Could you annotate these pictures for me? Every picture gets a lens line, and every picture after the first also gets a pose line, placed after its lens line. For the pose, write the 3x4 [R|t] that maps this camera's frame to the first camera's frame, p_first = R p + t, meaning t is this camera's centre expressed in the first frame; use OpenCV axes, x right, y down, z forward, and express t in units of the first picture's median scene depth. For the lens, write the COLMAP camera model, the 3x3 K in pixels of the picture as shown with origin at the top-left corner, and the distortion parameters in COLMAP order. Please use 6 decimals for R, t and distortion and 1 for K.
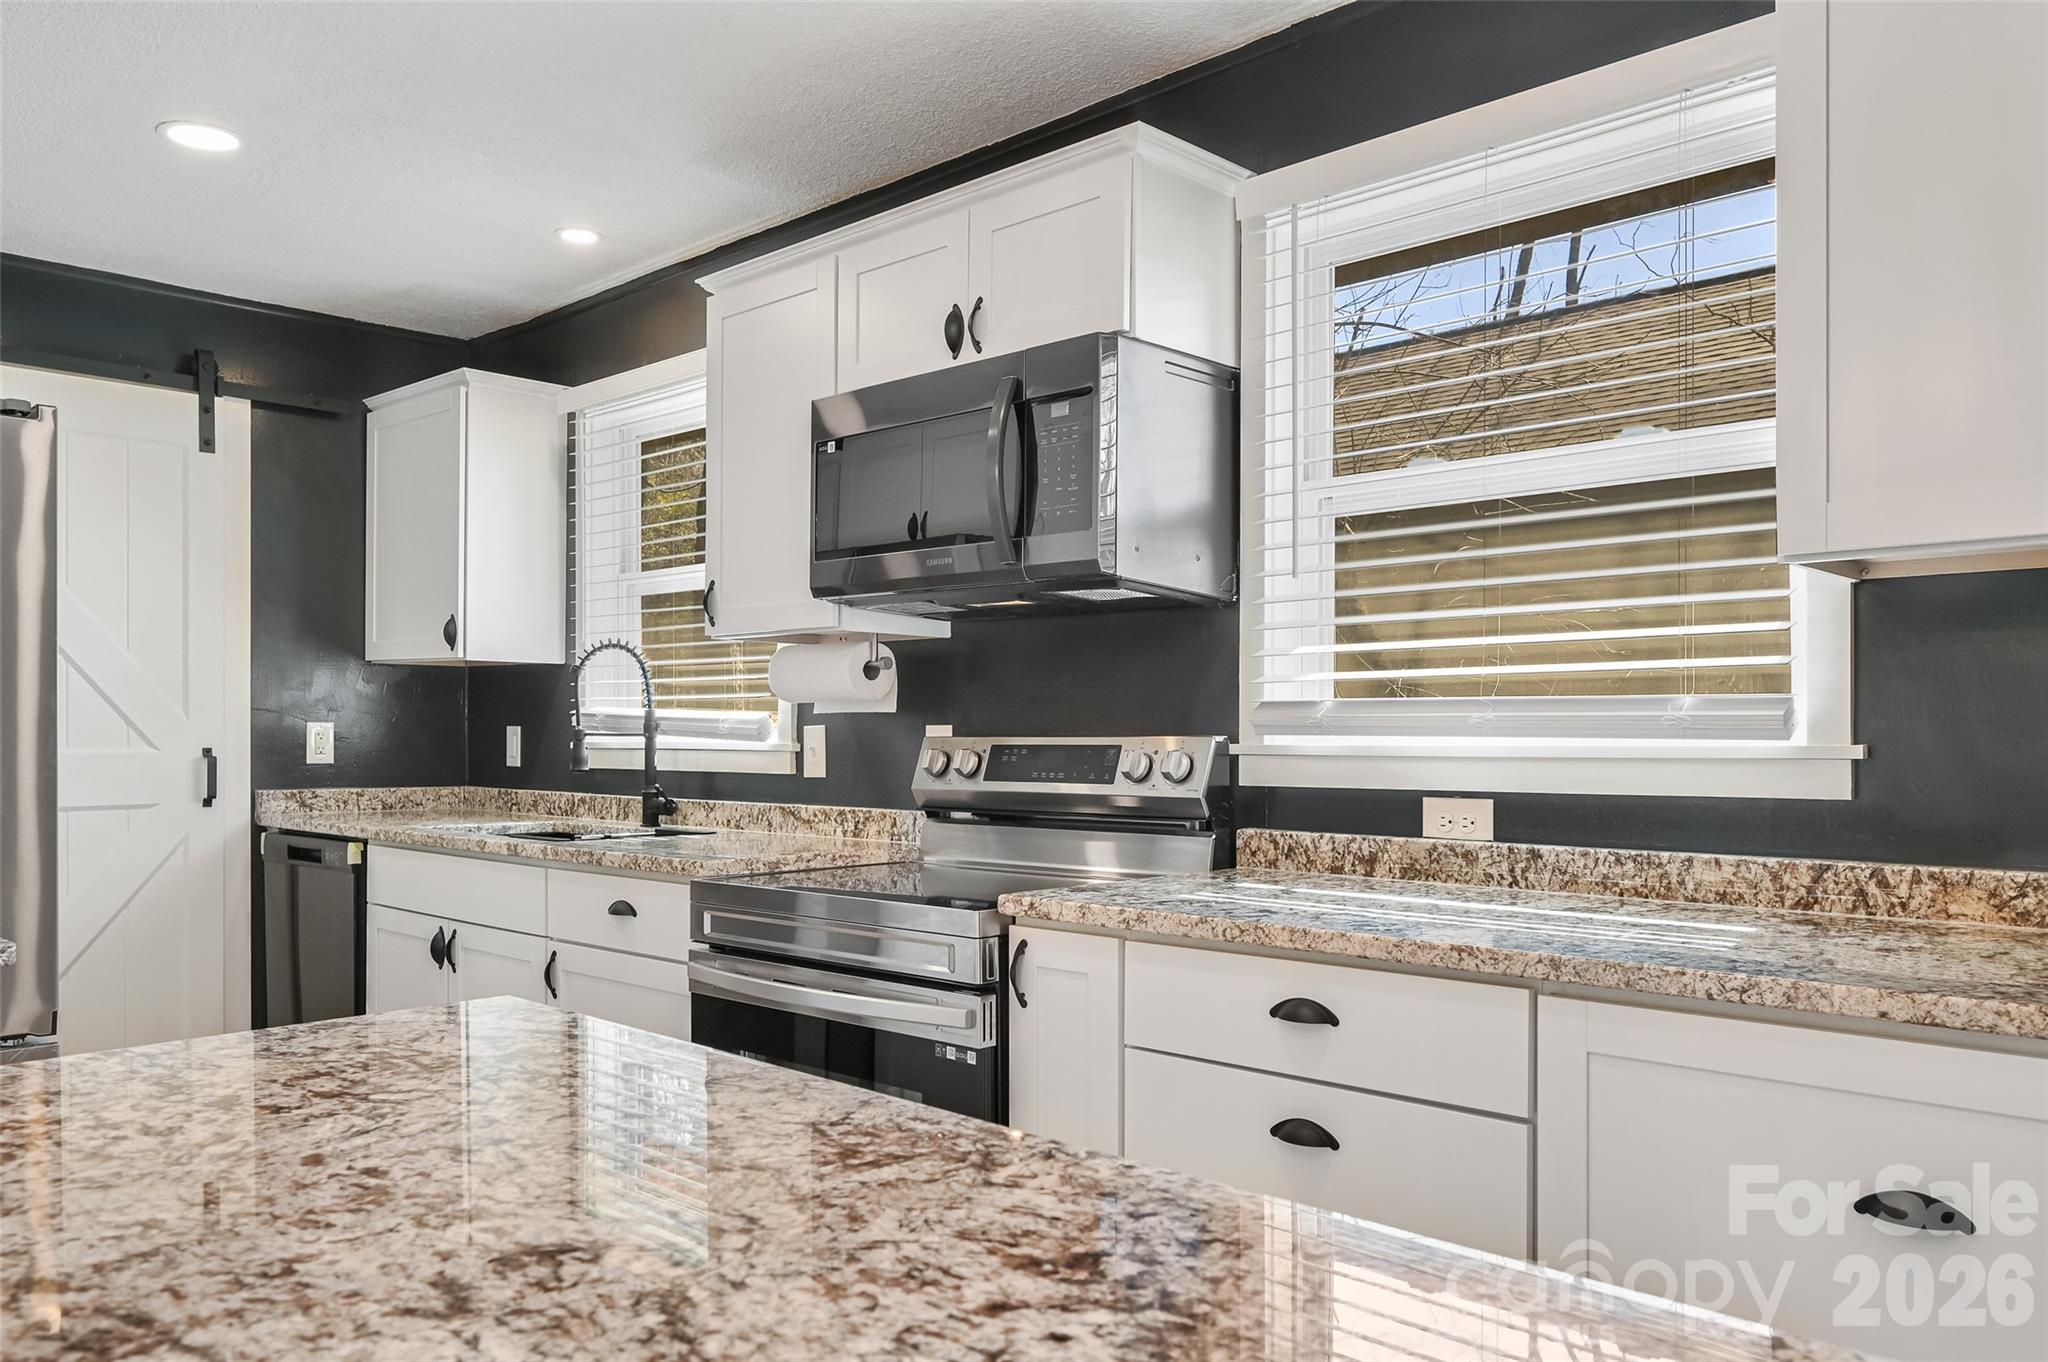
lens RADIAL K [[1513.7, 0, 1026.2], [0, 1513.7, 685.1], [0, 0, 1]] dist [-0.008522, -0.001601]
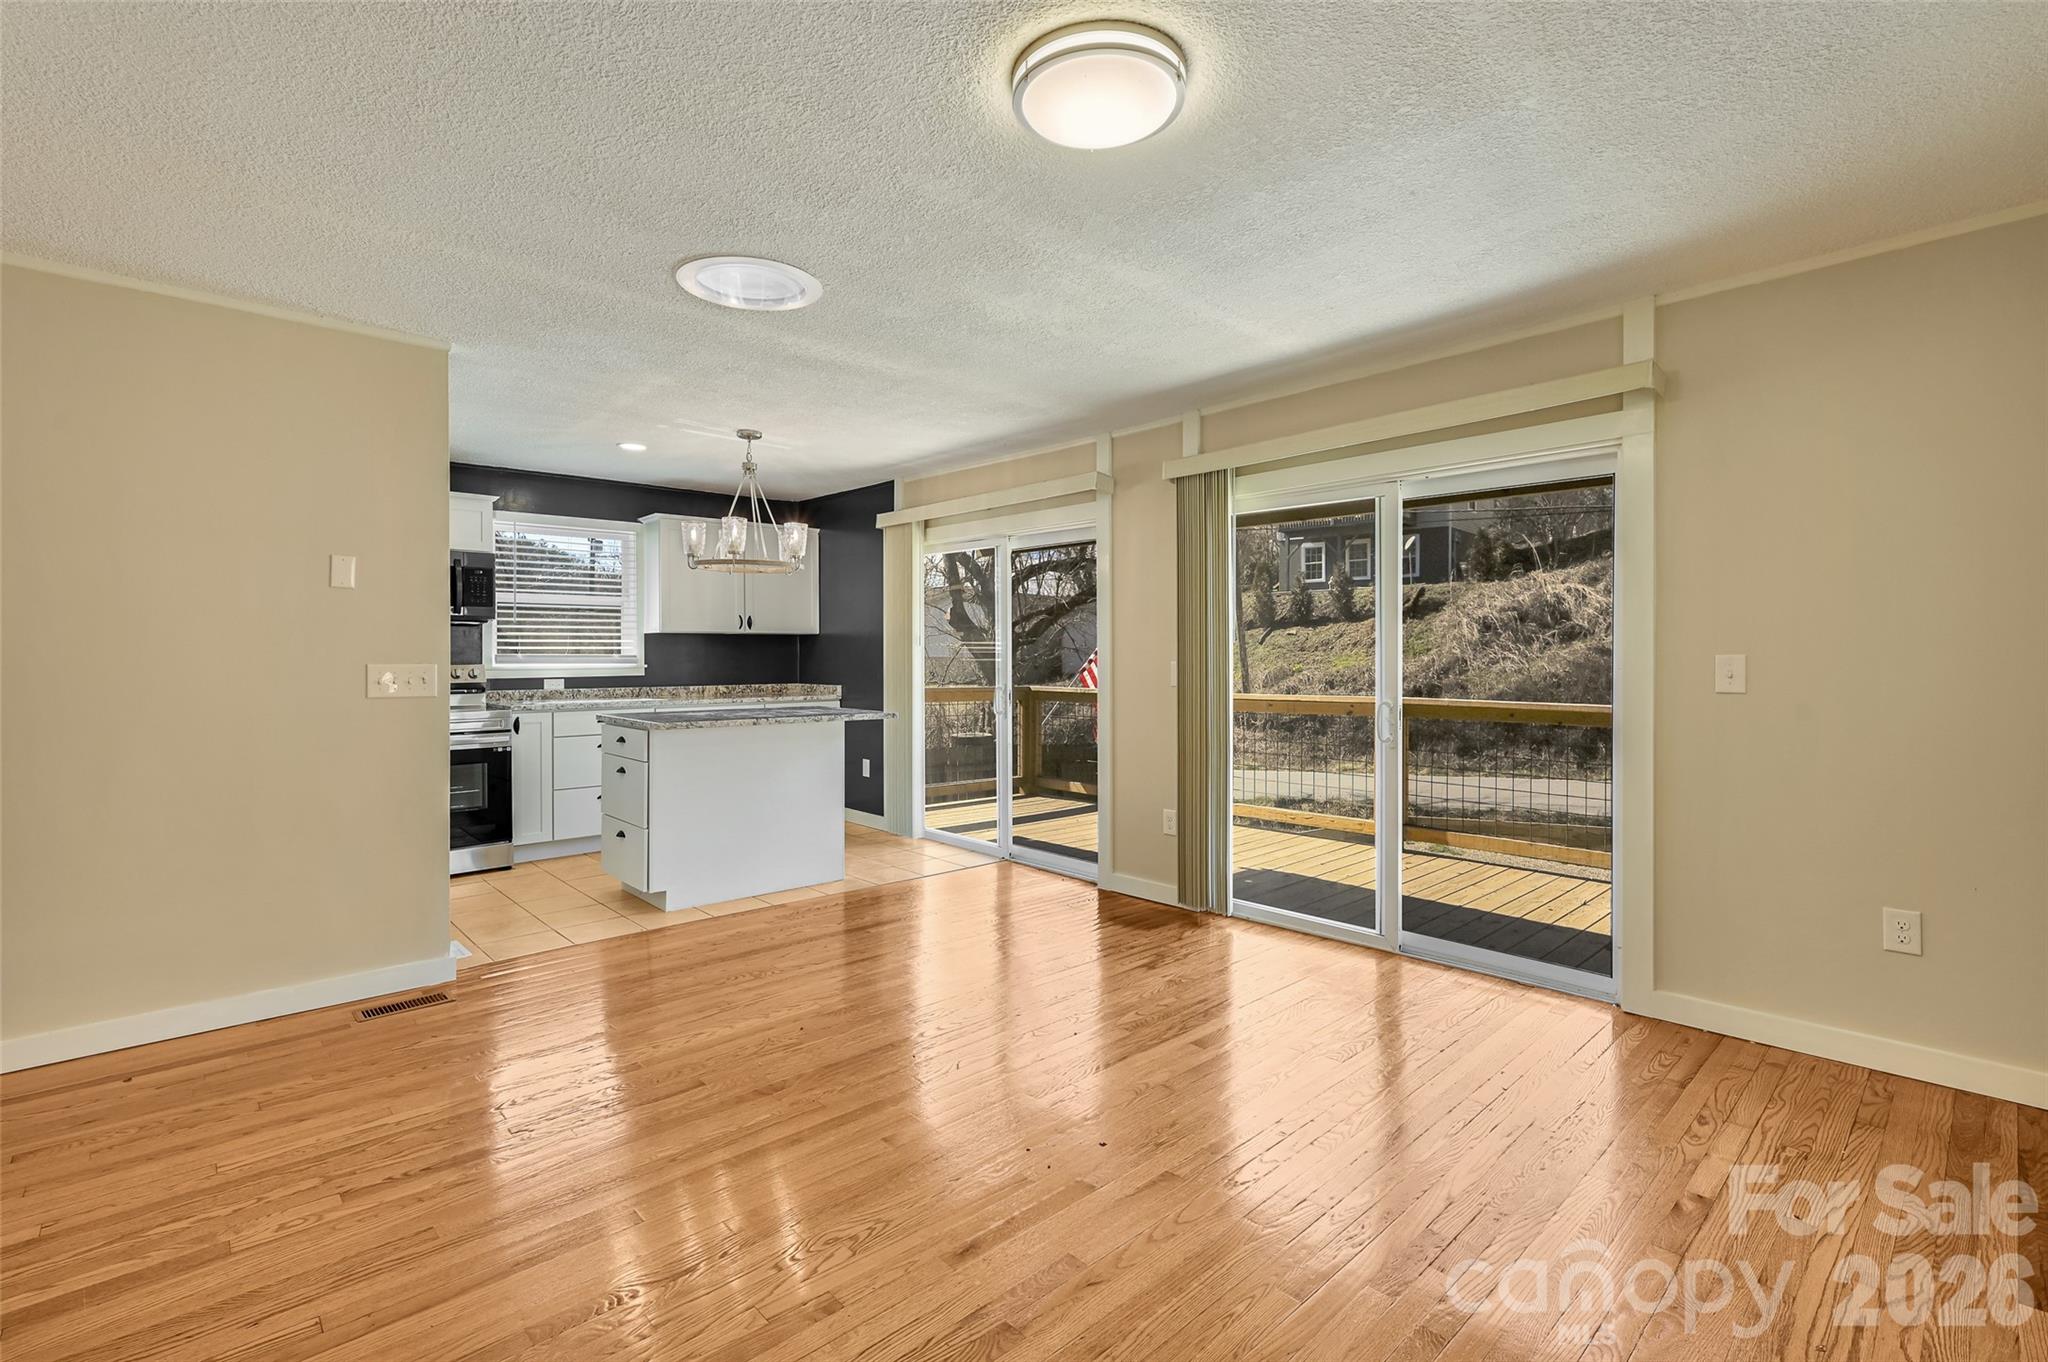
lens RADIAL K [[924.5, 0, 1023.0], [0, 924.5, 659.2], [0, 0, 1]] dist [0.001557, 0.000205]
pose [[0.070932, -0.004420, 0.997471, -1.554845], [-0.026335, 0.999633, 0.006302, -0.020647], [-0.997133, -0.026715, 0.070789, -0.323756]]
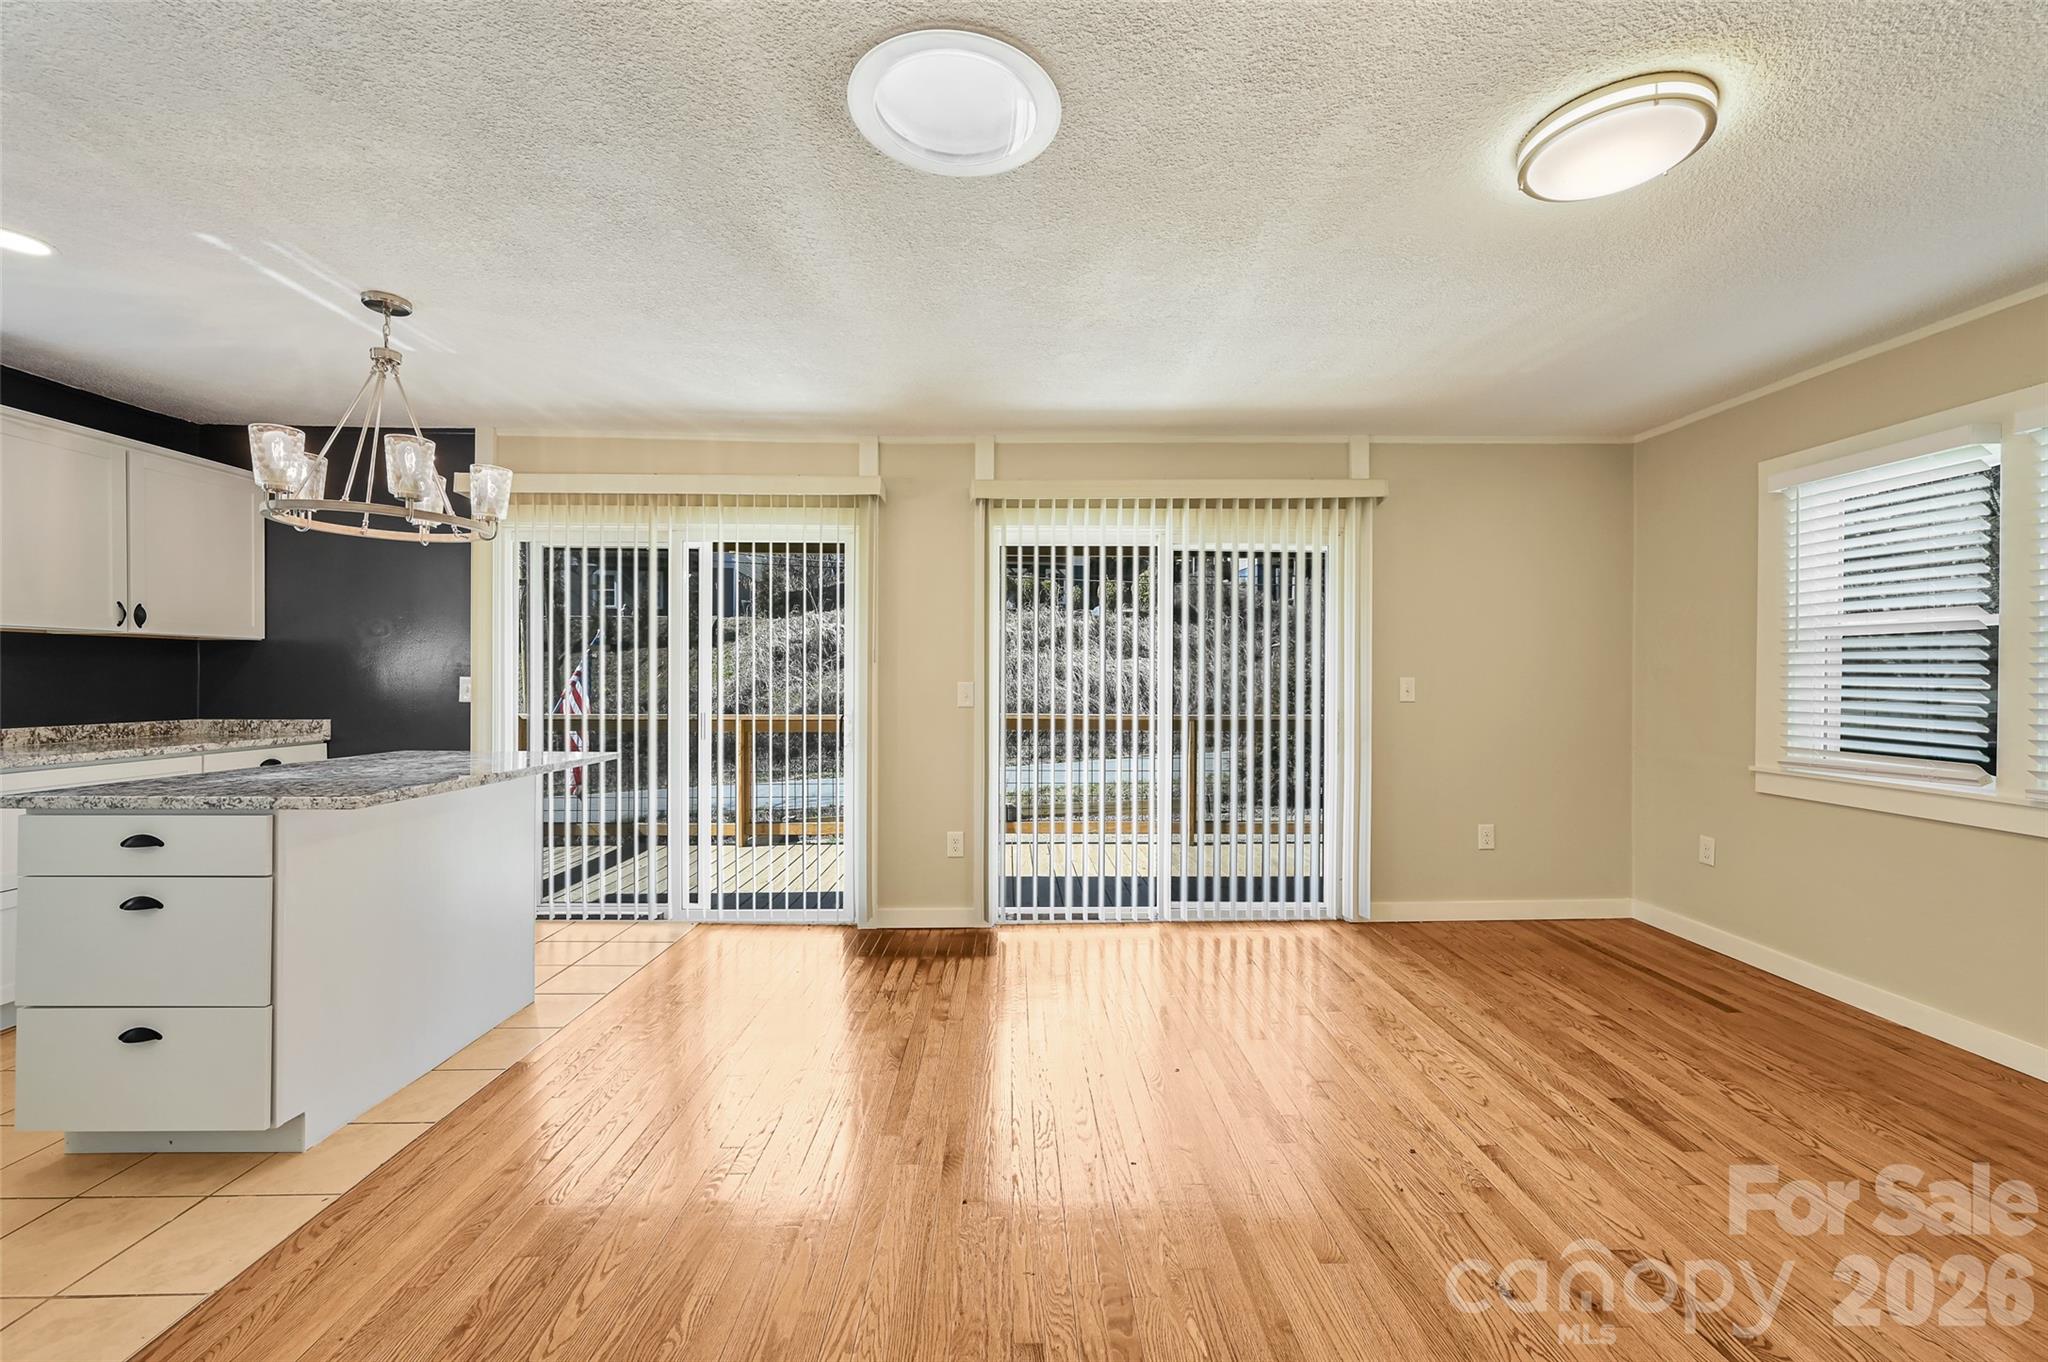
lens RADIAL K [[811.8, 0, 1024.1], [0, 811.8, 683.1], [0, 0, 1]] dist [-0.000488, 0.000183]
pose [[-0.695471, -0.004989, 0.718537, -1.093384], [-0.022832, 0.999624, -0.015158, 0.002690], [-0.718192, -0.026947, -0.695323, 0.321785]]
